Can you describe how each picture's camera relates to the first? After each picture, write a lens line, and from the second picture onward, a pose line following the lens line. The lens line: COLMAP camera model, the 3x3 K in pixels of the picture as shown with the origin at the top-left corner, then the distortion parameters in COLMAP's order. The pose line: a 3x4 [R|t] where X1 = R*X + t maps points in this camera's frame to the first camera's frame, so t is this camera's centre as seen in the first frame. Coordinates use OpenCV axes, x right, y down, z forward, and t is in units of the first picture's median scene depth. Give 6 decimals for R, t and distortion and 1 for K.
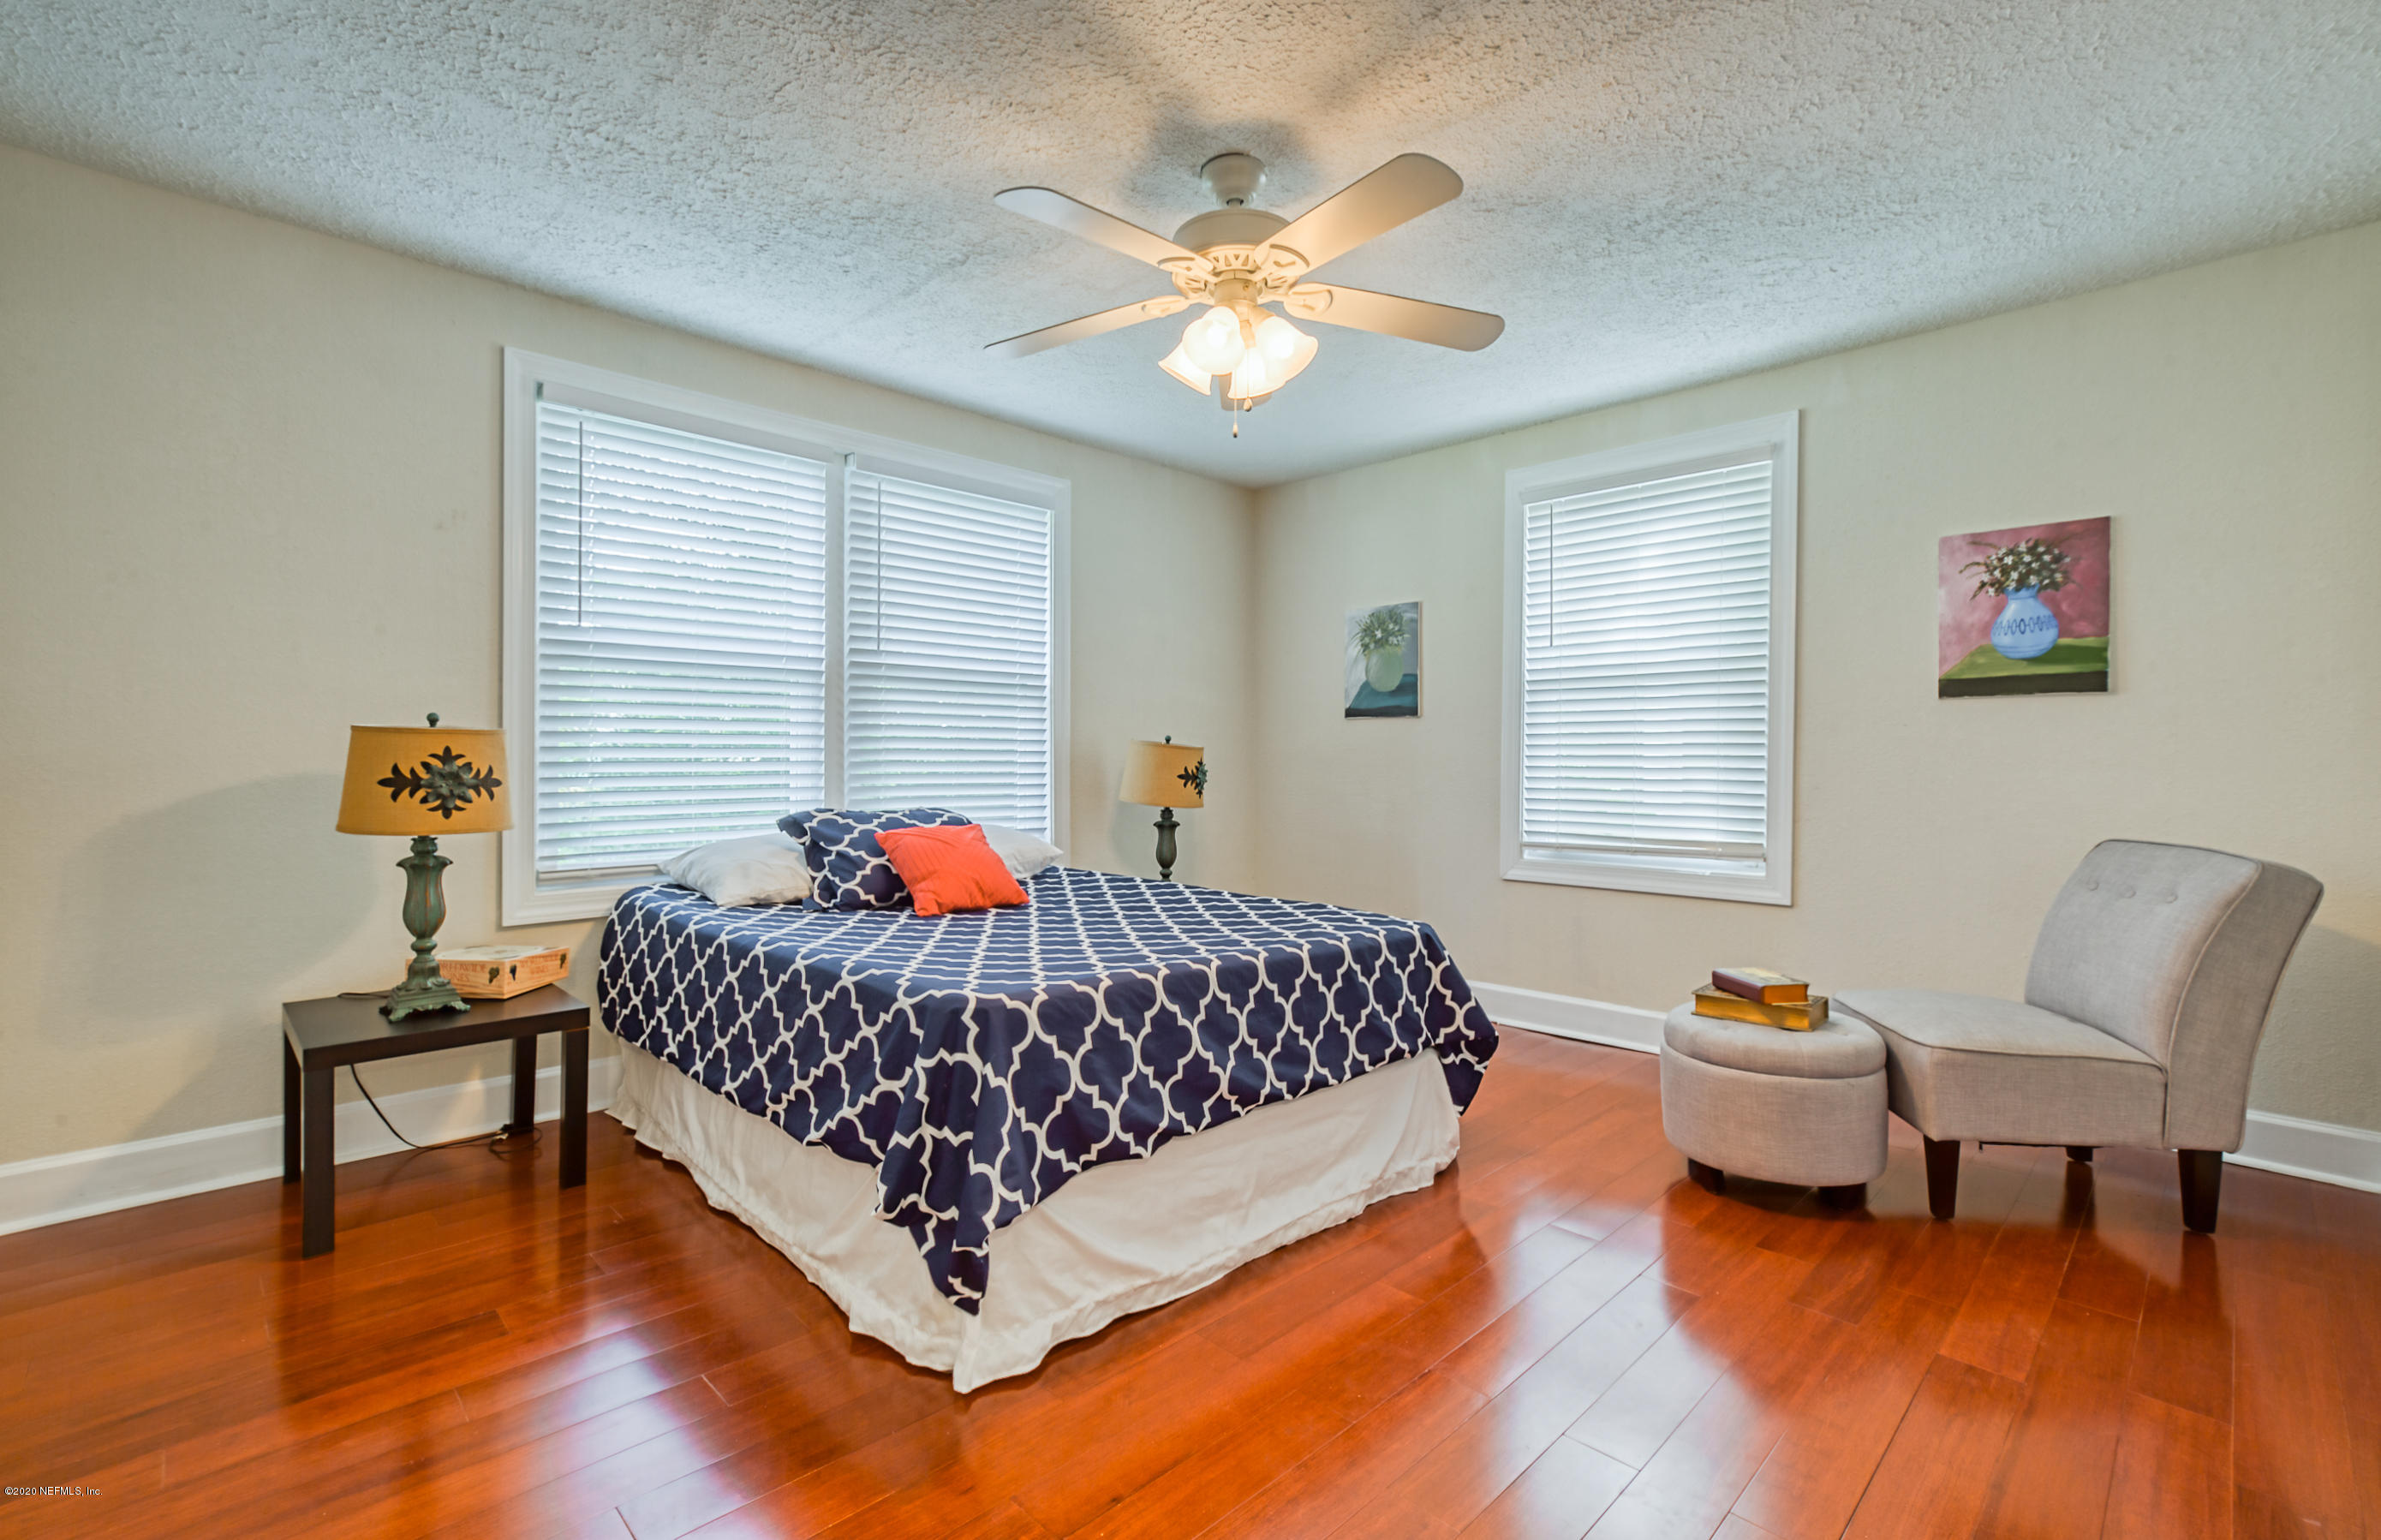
lens RADIAL K [[1070.8, 0, 1180.2], [0, 1070.8, 756.0], [0, 0, 1]] dist [0.002222, 0.001953]
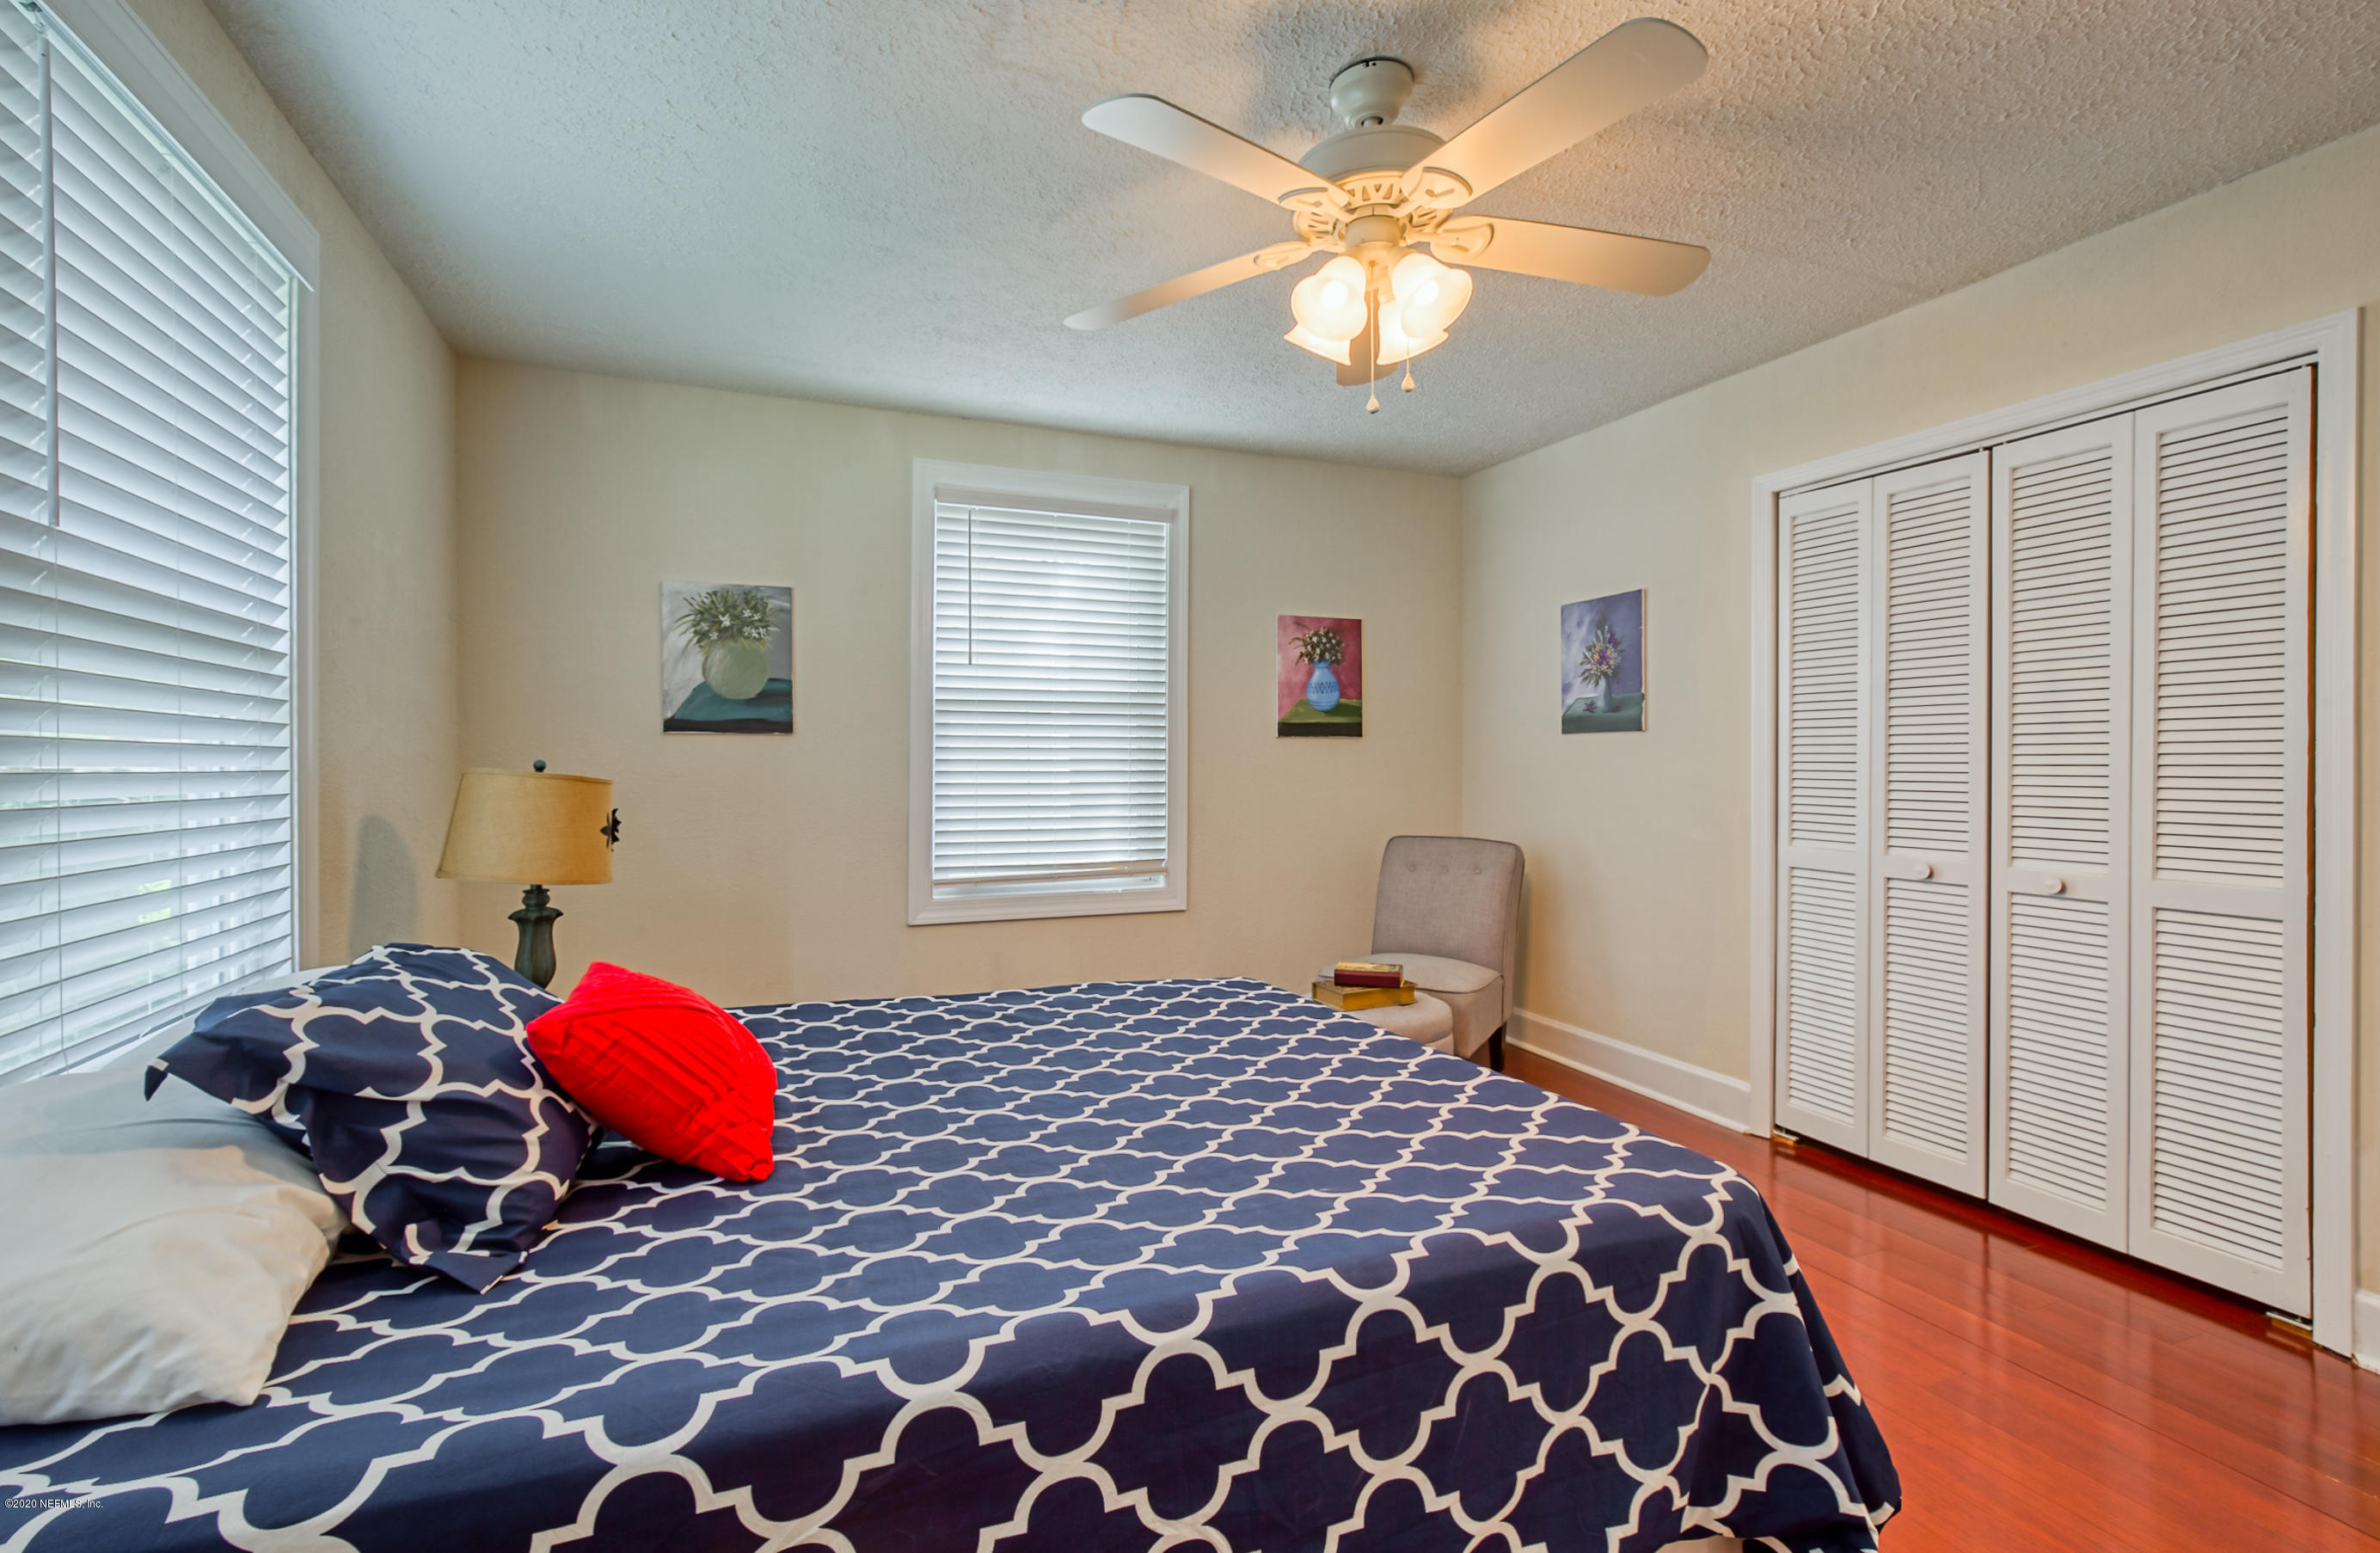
lens RADIAL K [[1070.4, 0, 1196.1], [0, 1070.4, 757.0], [0, 0, 1]] dist [0.002222, 0.001953]
pose [[0.370930, 0.001253, 0.928660, -0.569804], [-0.001144, 0.999999, -0.000893, -0.028580], [-0.928660, -0.000731, 0.370931, 0.625269]]
